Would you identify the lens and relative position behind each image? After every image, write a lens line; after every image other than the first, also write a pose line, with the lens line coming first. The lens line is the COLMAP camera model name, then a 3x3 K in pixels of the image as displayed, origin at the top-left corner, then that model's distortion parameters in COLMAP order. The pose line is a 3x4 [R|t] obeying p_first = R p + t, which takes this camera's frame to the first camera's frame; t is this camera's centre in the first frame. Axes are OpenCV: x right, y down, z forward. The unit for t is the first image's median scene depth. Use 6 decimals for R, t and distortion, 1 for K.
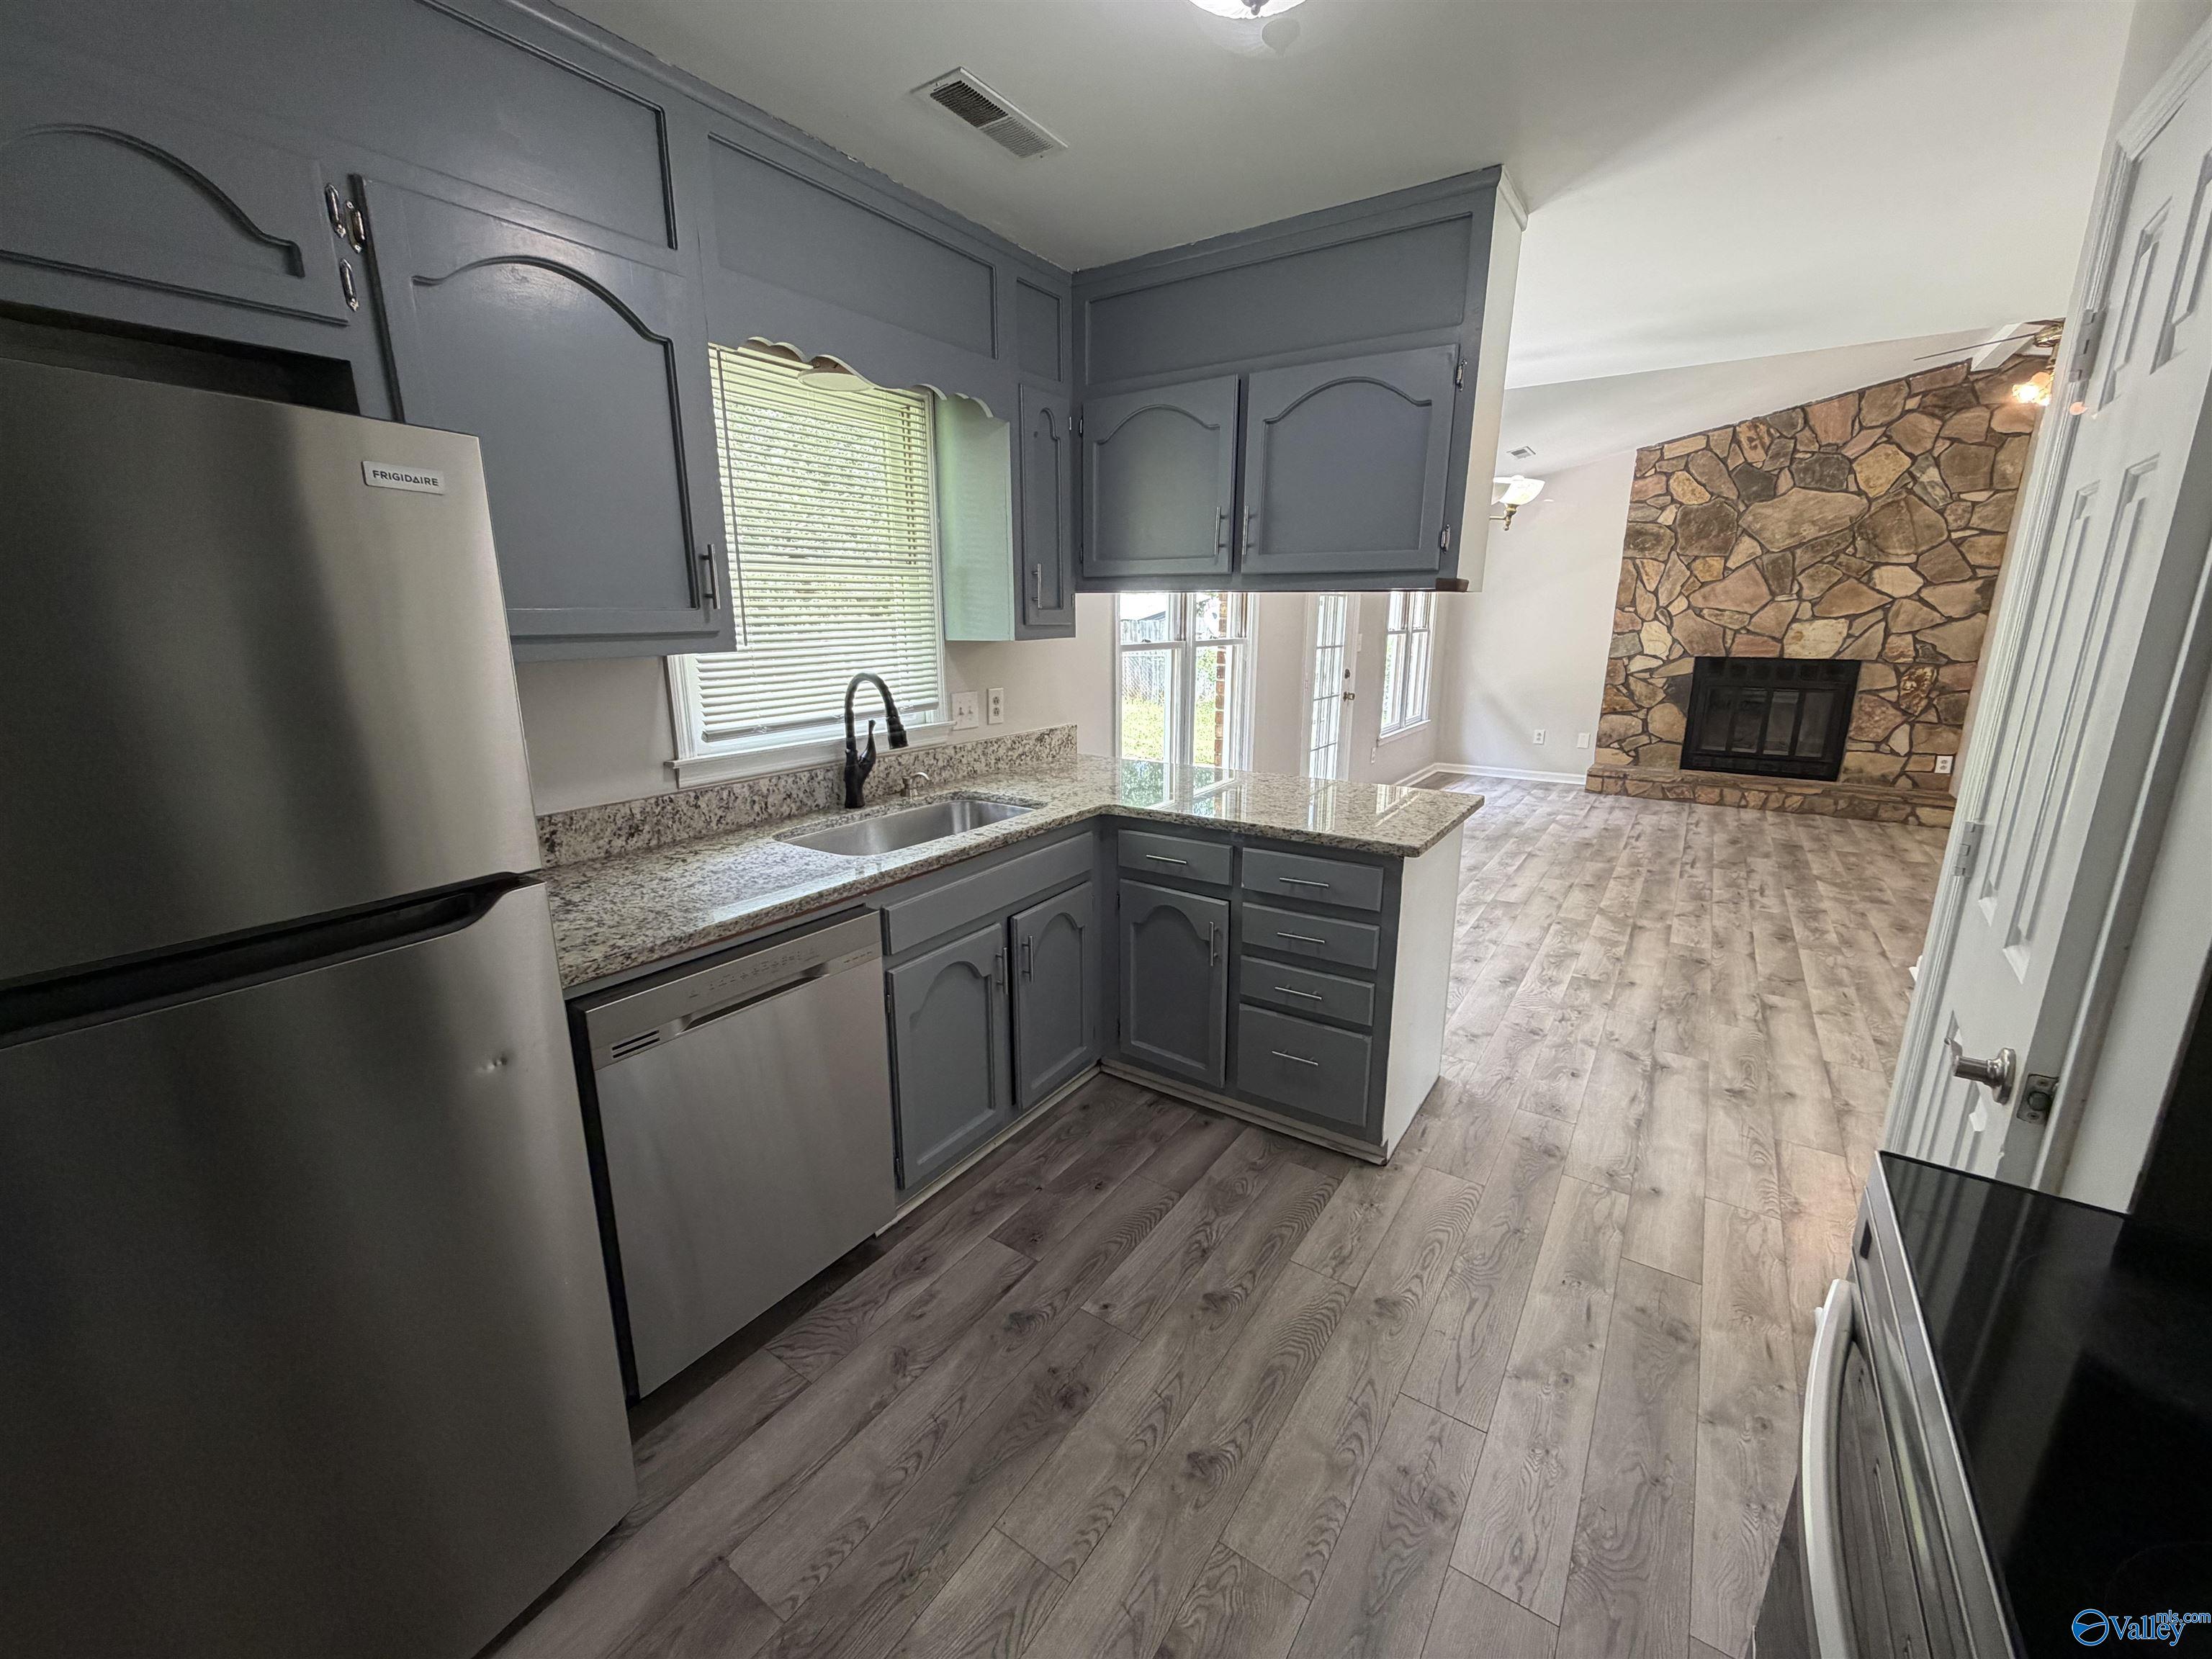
lens RADIAL K [[881.3, 0, 1112.9], [0, 881.3, 831.7], [0, 0, 1]] dist [0.001663, 0.000771]
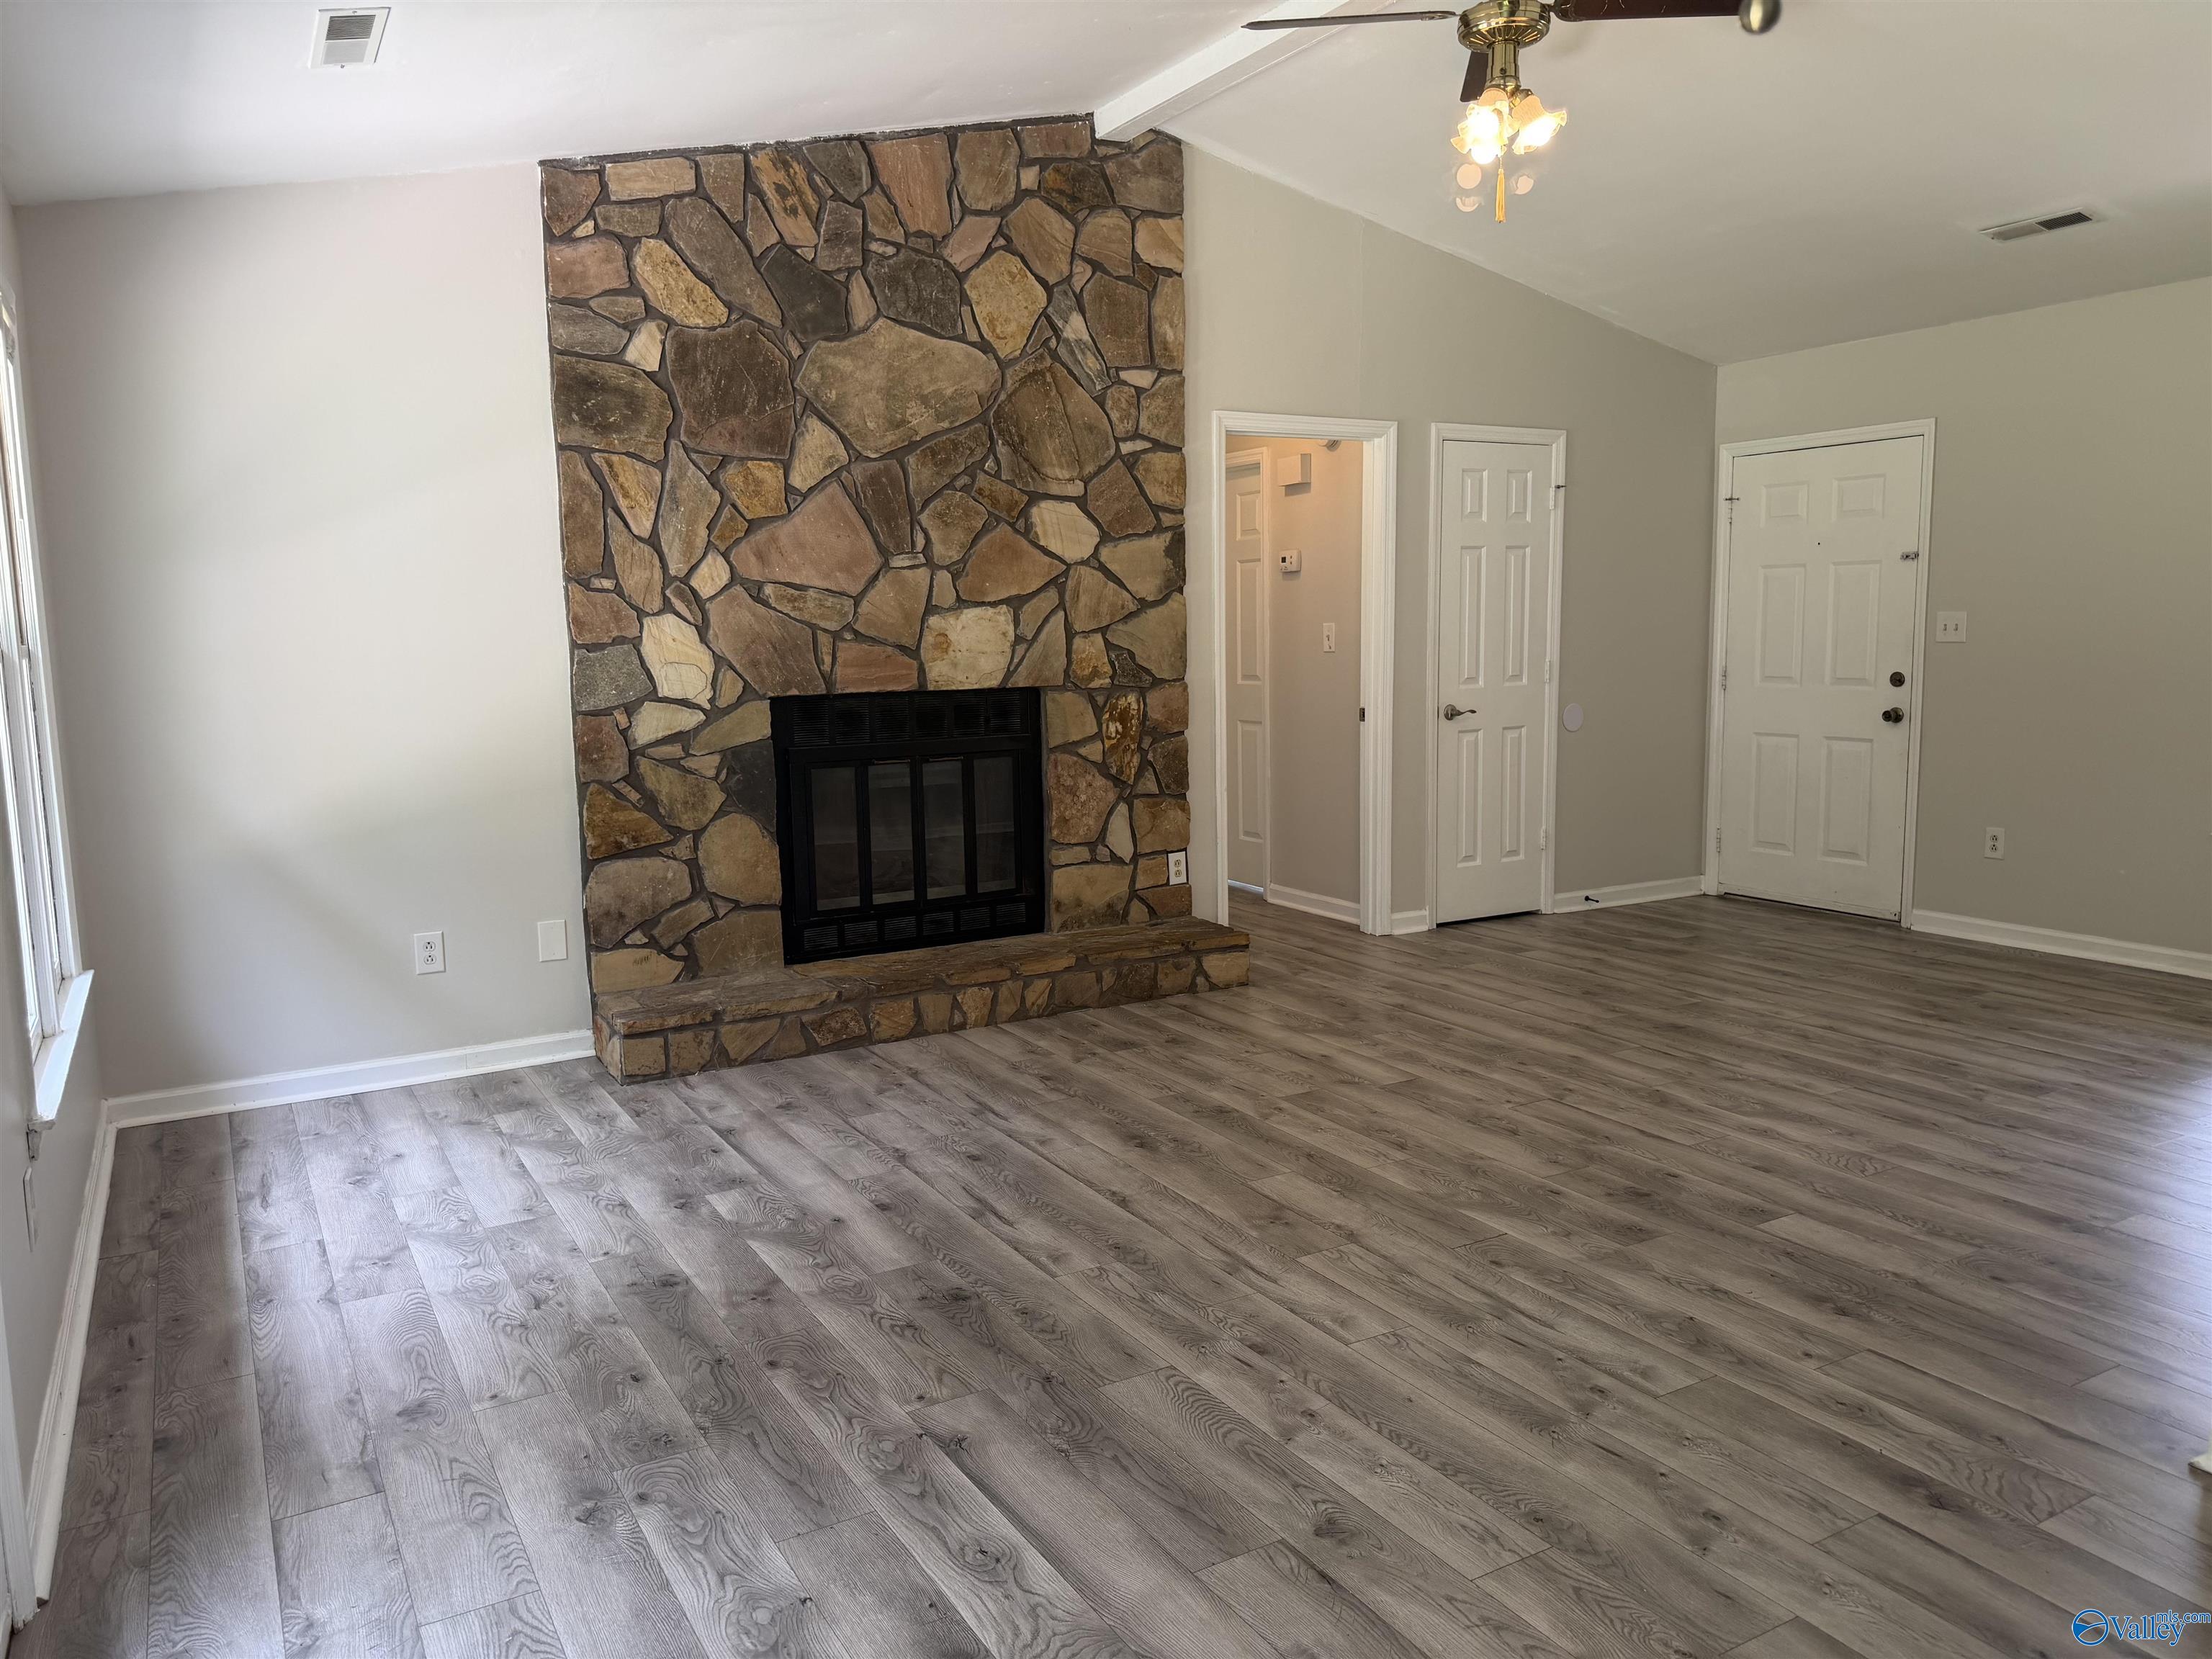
lens RADIAL K [[1545.9, 0, 1084.6], [0, 1545.9, 839.7], [0, 0, 1]] dist [0.065579, -0.045137]
pose [[0.446255, -0.133298, 0.884923, 0.080615], [0.232916, 0.972065, 0.028968, -0.129373], [-0.864064, 0.193186, 0.464836, 0.588776]]
